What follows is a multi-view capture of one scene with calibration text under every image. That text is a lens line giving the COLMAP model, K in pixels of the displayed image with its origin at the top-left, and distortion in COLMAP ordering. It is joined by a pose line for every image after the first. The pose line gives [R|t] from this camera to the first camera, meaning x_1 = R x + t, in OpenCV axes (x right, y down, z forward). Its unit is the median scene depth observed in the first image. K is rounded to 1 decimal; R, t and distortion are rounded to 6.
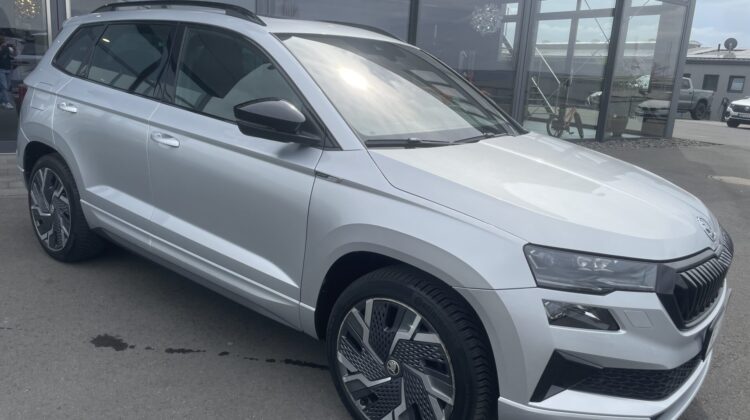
lens RADIAL K [[575.1, 0, 369.0], [0, 575.1, 206.5], [0, 0, 1]] dist [0.066824, -0.107672]
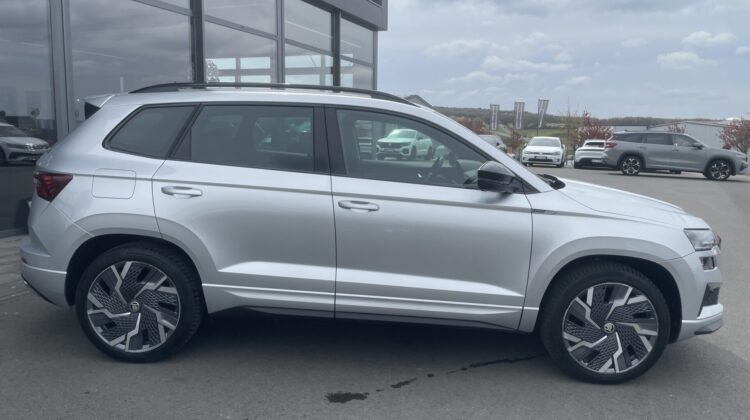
lens RADIAL K [[575.1, 0, 377.7], [0, 575.1, 215.8], [0, 0, 1]] dist [0.066824, -0.107672]
pose [[0.807308, -0.137564, 0.573873, -1.215589], [0.174501, 0.984611, -0.009462, -0.098433], [-0.563740, 0.107780, 0.818890, 0.057013]]
